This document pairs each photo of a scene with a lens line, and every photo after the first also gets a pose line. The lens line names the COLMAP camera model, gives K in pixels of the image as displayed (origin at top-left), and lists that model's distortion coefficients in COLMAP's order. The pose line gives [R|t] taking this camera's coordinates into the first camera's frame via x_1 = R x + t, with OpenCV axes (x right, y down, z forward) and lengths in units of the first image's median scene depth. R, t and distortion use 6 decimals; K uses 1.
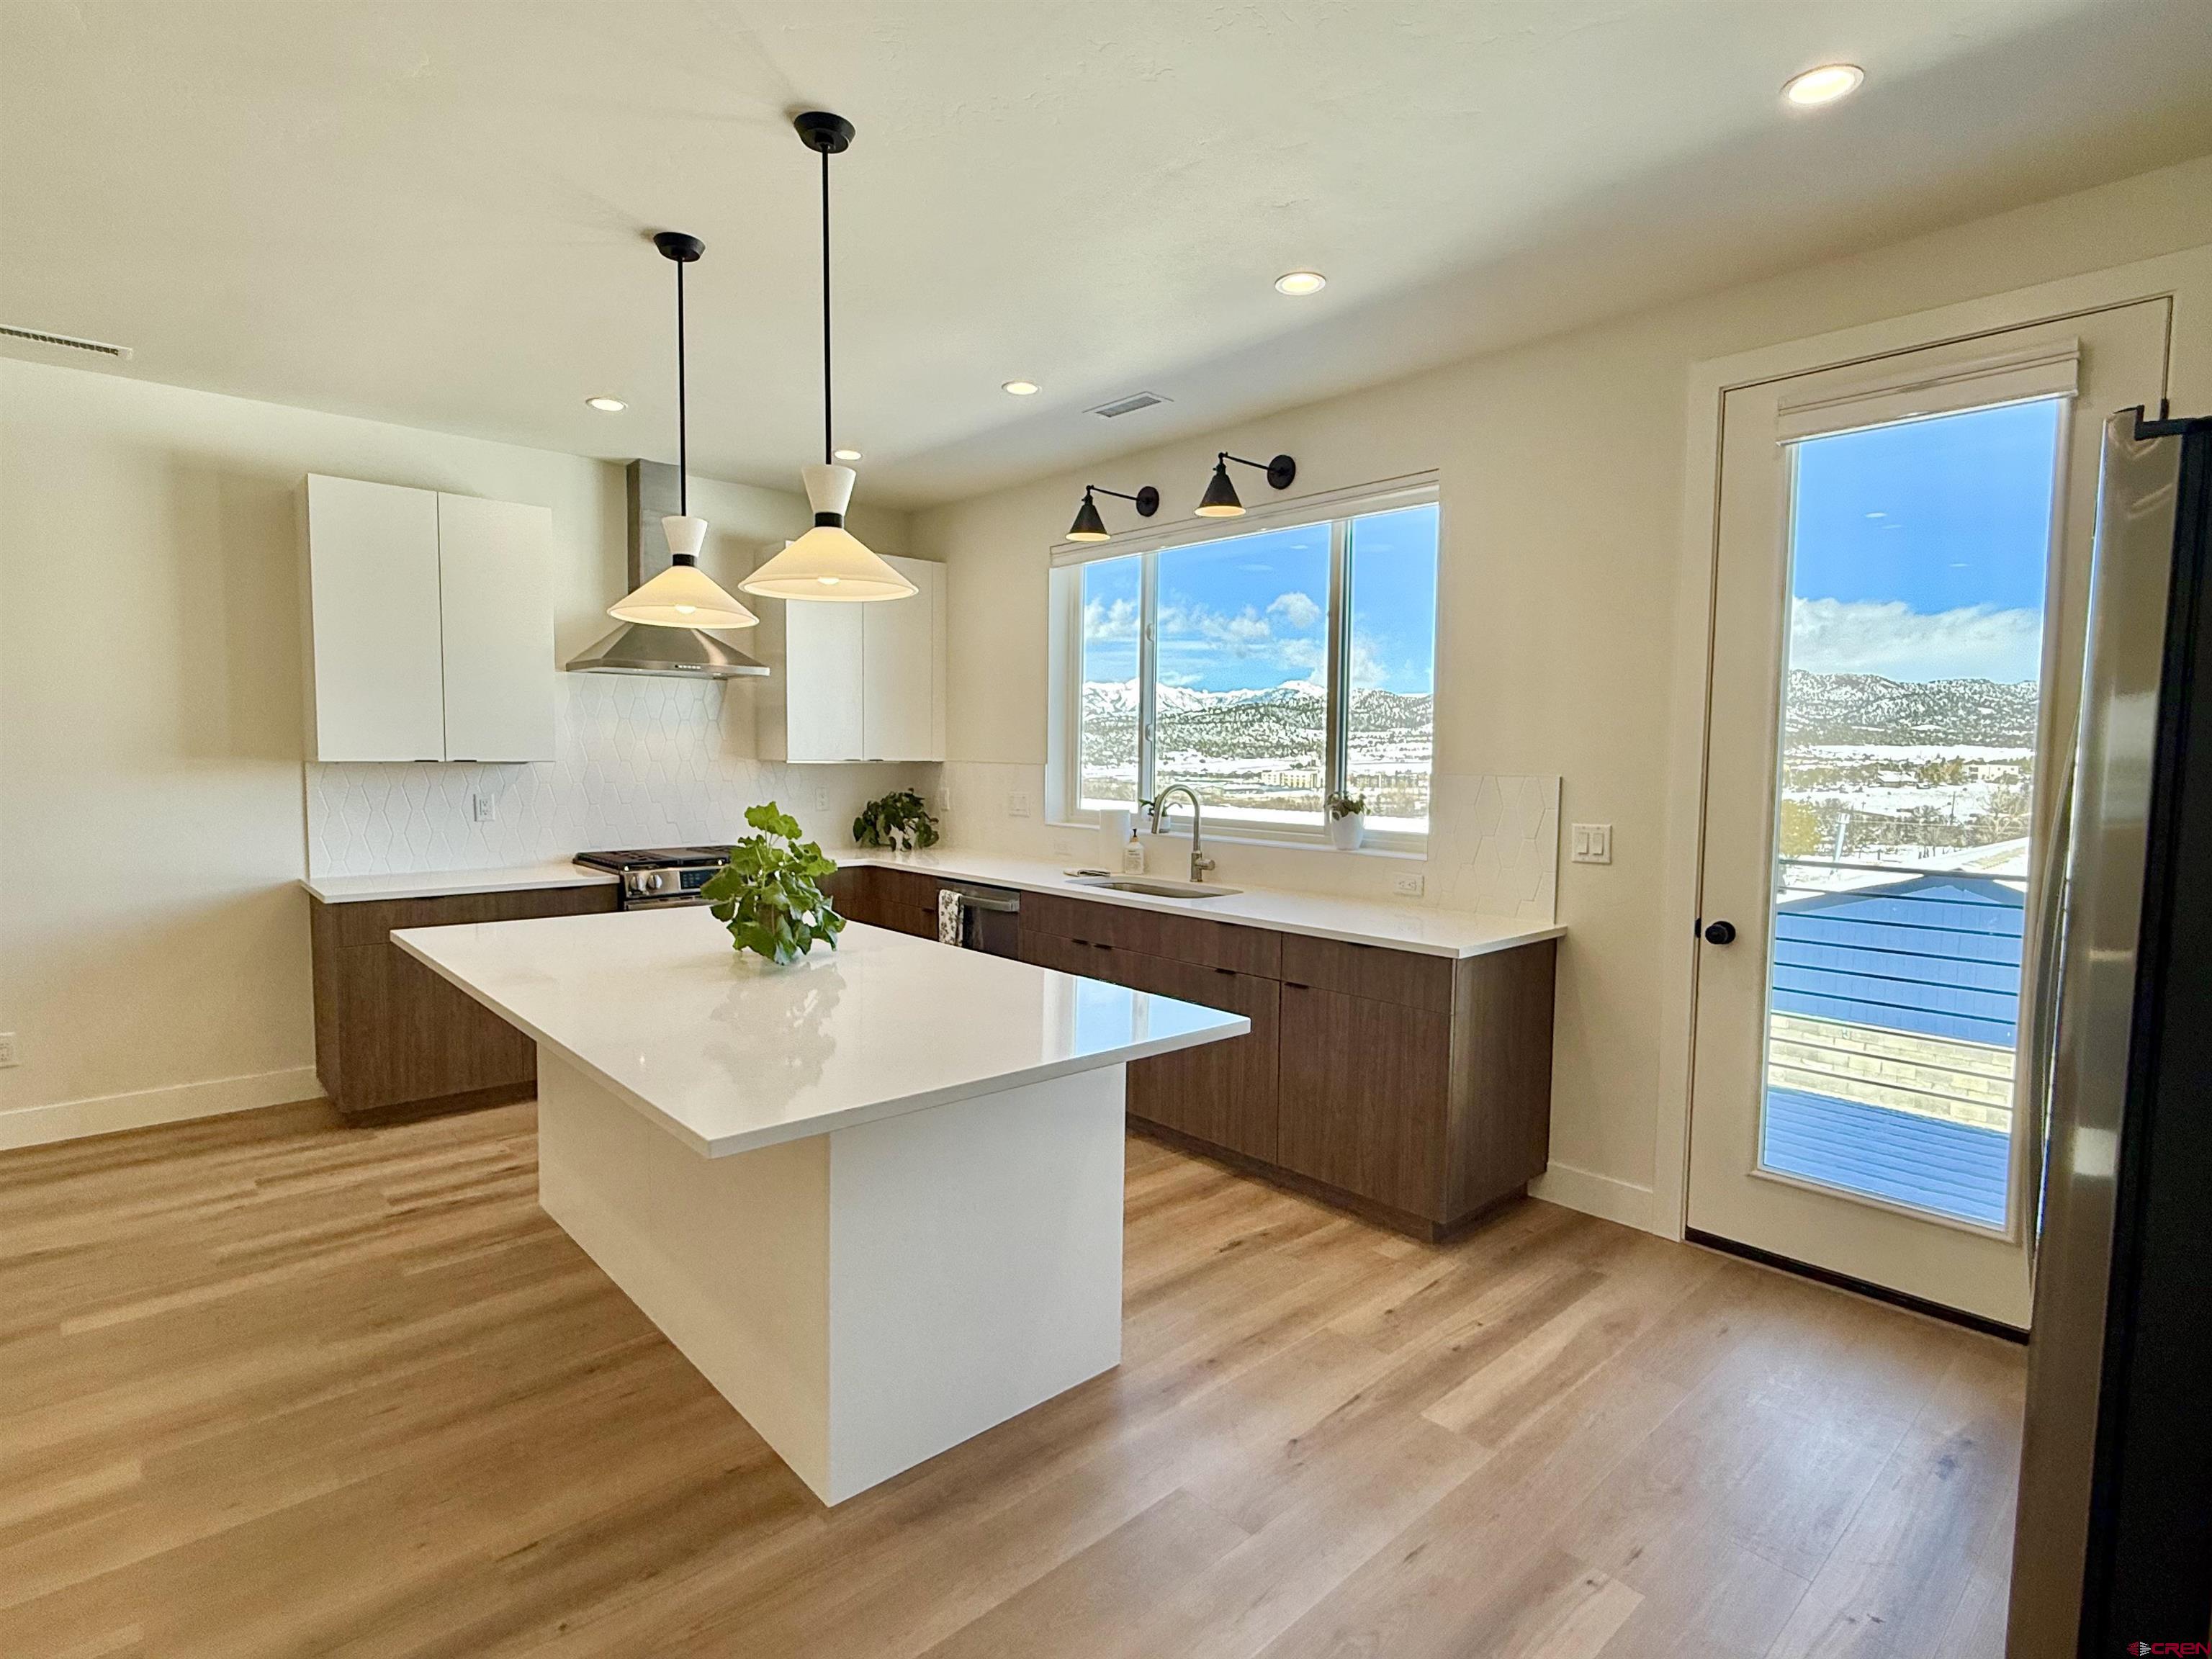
lens RADIAL K [[1105.6, 0, 1106.0], [0, 1105.6, 829.5], [0, 0, 1]] dist [0.002251, 0.000163]
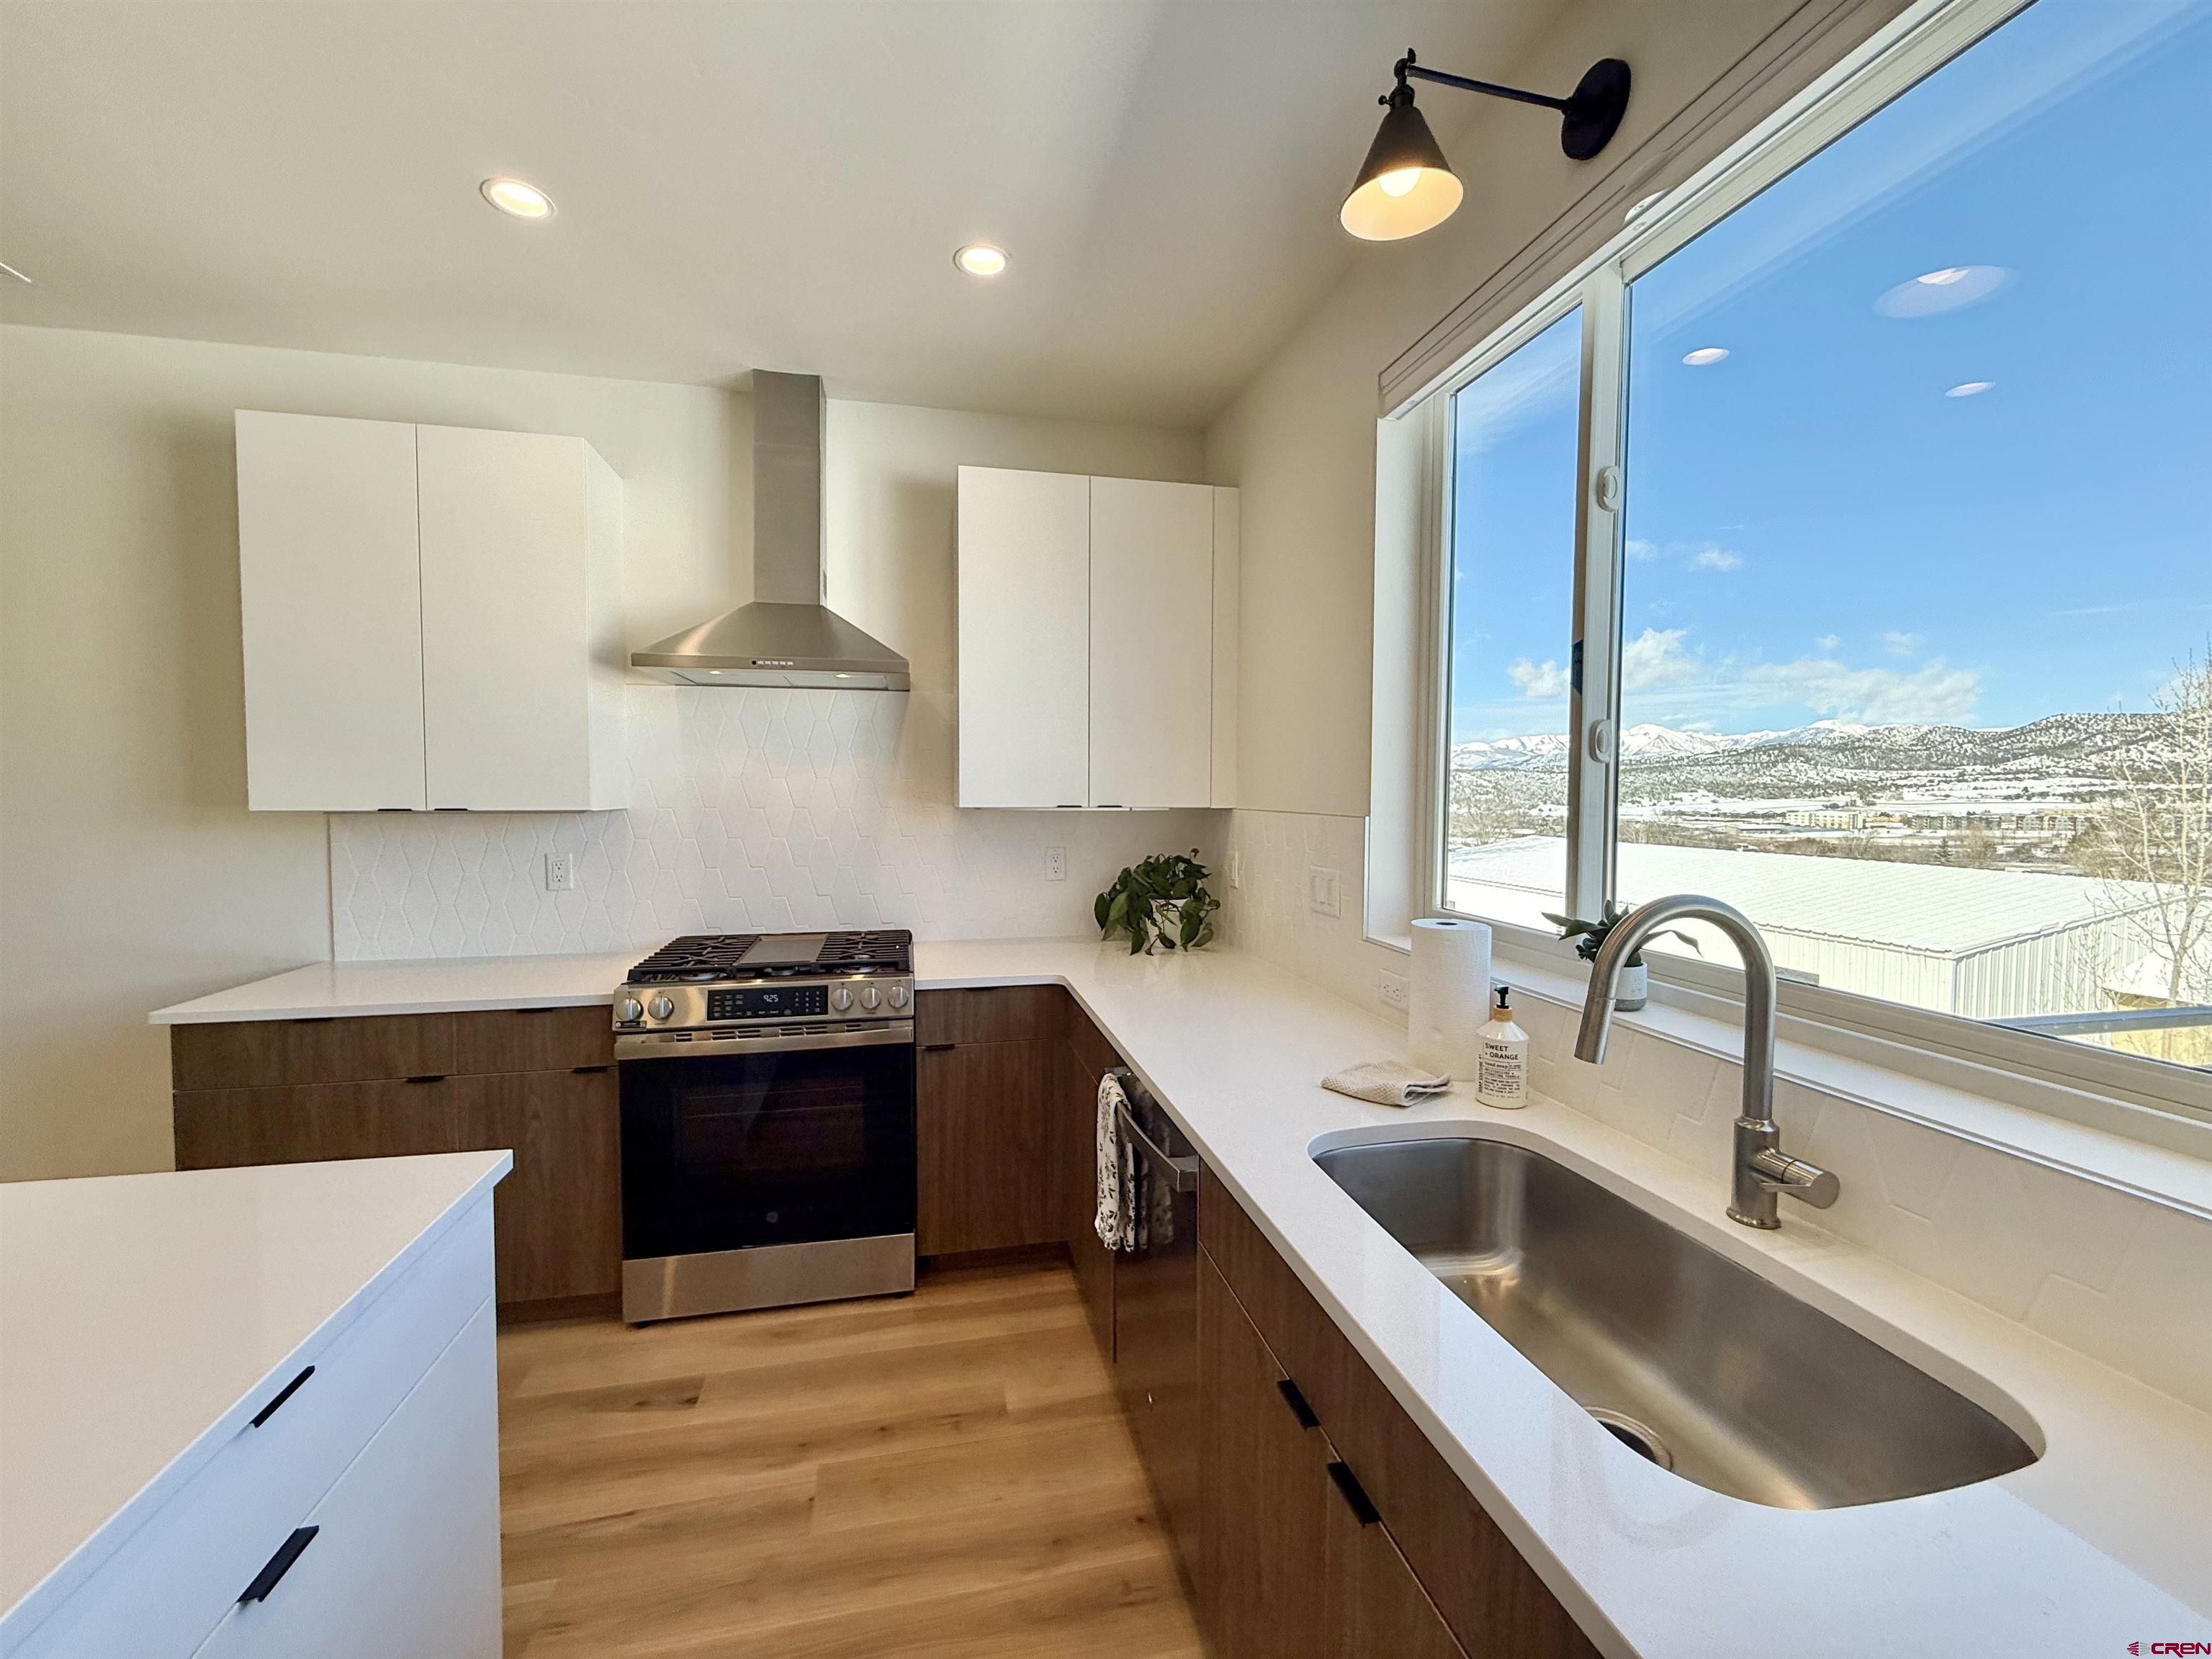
lens RADIAL K [[878.4, 0, 1106.0], [0, 878.4, 829.5], [0, 0, 1]] dist [0.000244, -0.000023]
pose [[0.868524, 0.013810, -0.495455, 0.041540], [-0.028900, 0.999322, -0.022807, -0.043280], [0.494804, 0.034127, 0.868334, 0.636459]]
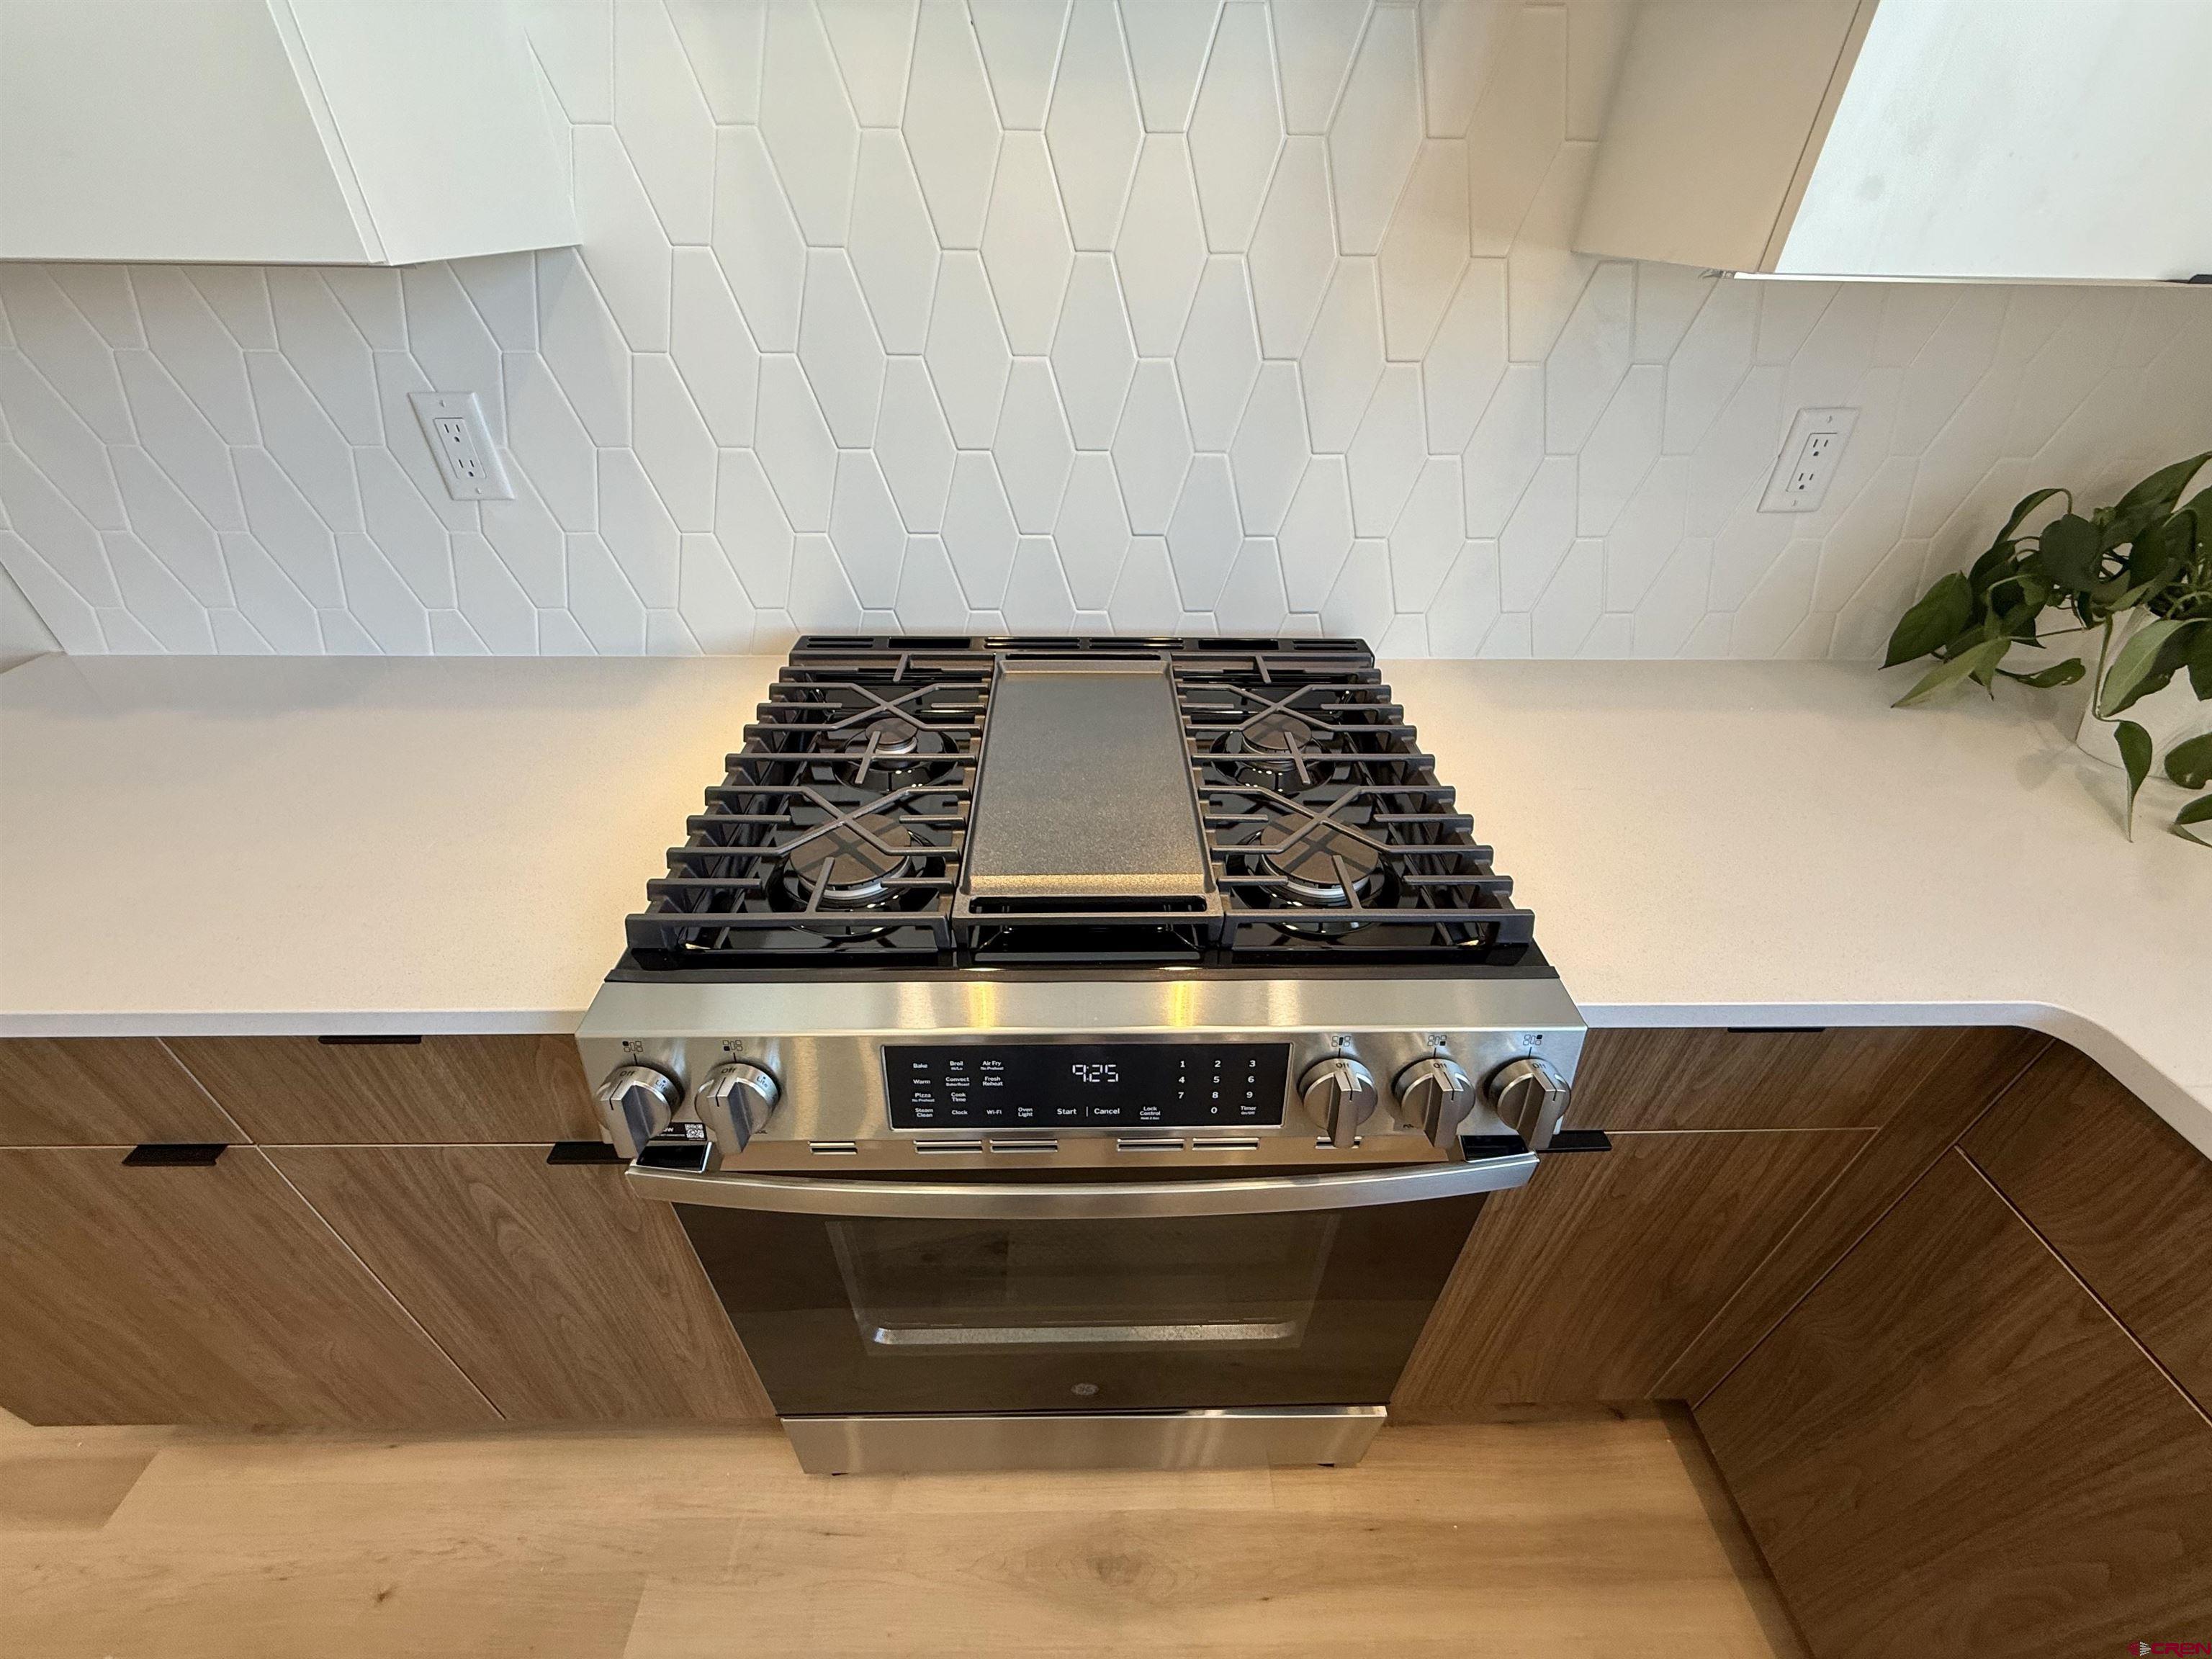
lens RADIAL K [[878.4, 0, 1106.0], [0, 878.4, 829.5], [0, 0, 1]] dist [0.000244, -0.000023]
pose [[0.756481, 0.382685, -0.530367, -0.277164], [-0.051775, 0.843435, 0.534730, -0.061211], [0.651963, -0.377053, 0.657856, 0.877803]]
